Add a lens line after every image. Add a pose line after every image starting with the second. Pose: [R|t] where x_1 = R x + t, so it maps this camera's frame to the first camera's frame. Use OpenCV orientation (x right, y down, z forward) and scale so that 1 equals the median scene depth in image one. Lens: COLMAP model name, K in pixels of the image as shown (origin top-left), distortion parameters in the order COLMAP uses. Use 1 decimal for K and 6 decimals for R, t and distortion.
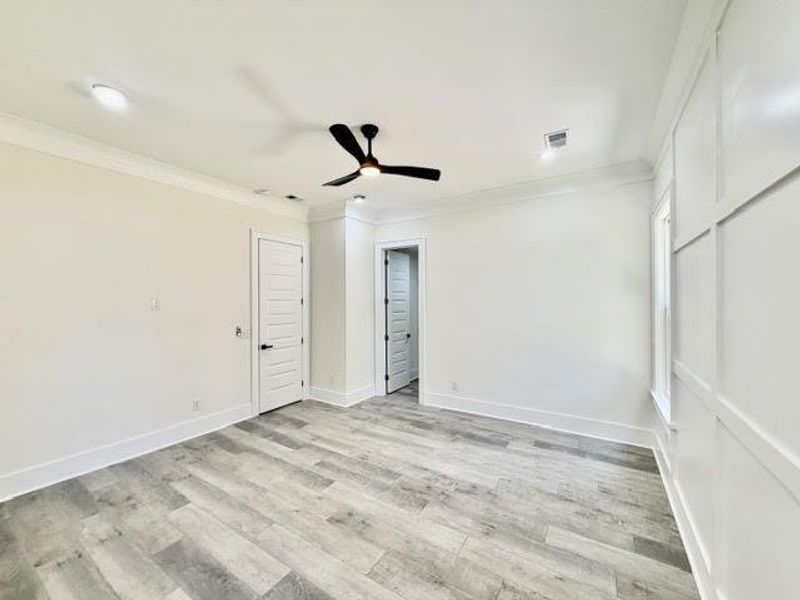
lens RADIAL K [[318.2, 0, 399.0], [0, 318.2, 300.1], [0, 0, 1]] dist [0.000616, -0.000516]
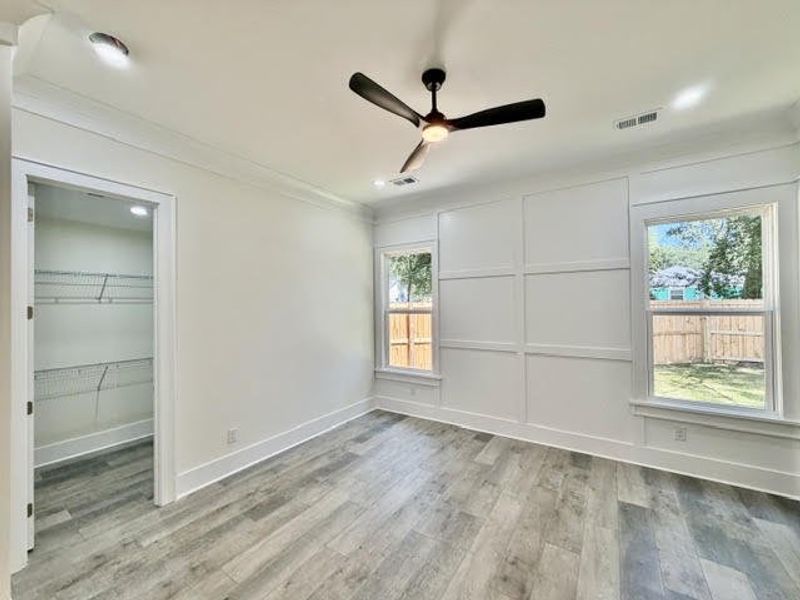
lens RADIAL K [[318.2, 0, 399.6], [0, 318.2, 301.6], [0, 0, 1]] dist [0.000616, -0.000516]
pose [[0.017105, 0.016094, 0.999724, -0.795123], [0.007038, 0.999844, -0.016216, 0.001261], [-0.999829, 0.007314, 0.016989, 1.036956]]
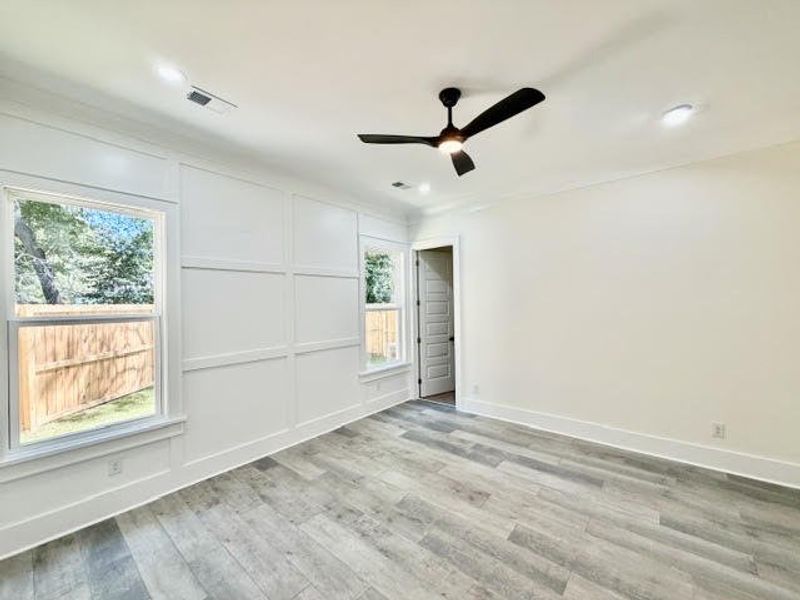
lens RADIAL K [[318.2, 0, 398.4], [0, 318.2, 301.2], [0, 0, 1]] dist [0.000616, -0.000516]
pose [[-0.990488, 0.023533, 0.135569, -0.057105], [0.022542, 0.999707, -0.008841, 0.002186], [-0.135737, -0.005701, -0.990728, 1.765449]]
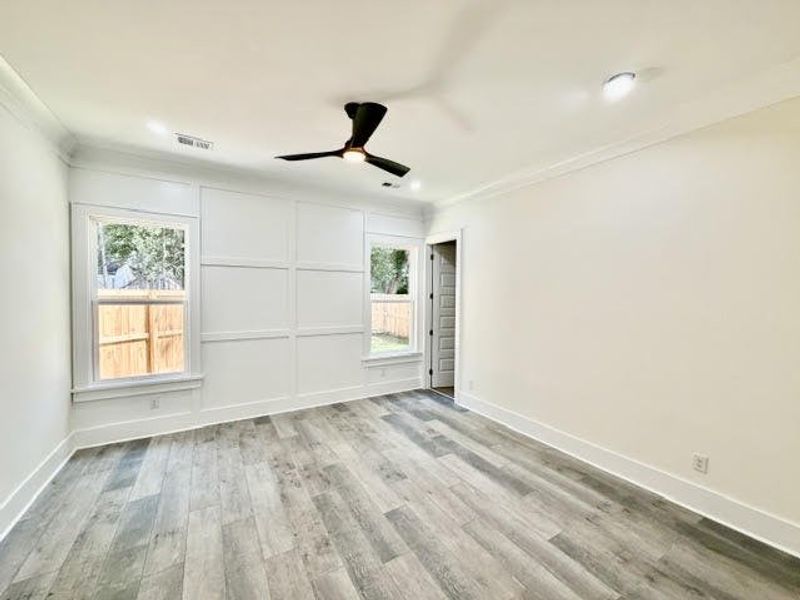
lens RADIAL K [[318.2, 0, 399.3], [0, 318.2, 301.6], [0, 0, 1]] dist [0.000616, -0.000516]
pose [[-0.896601, -0.015184, 0.442579, -0.591242], [-0.006485, 0.999755, 0.021163, -0.006807], [-0.442792, 0.016105, -0.896480, 1.701238]]
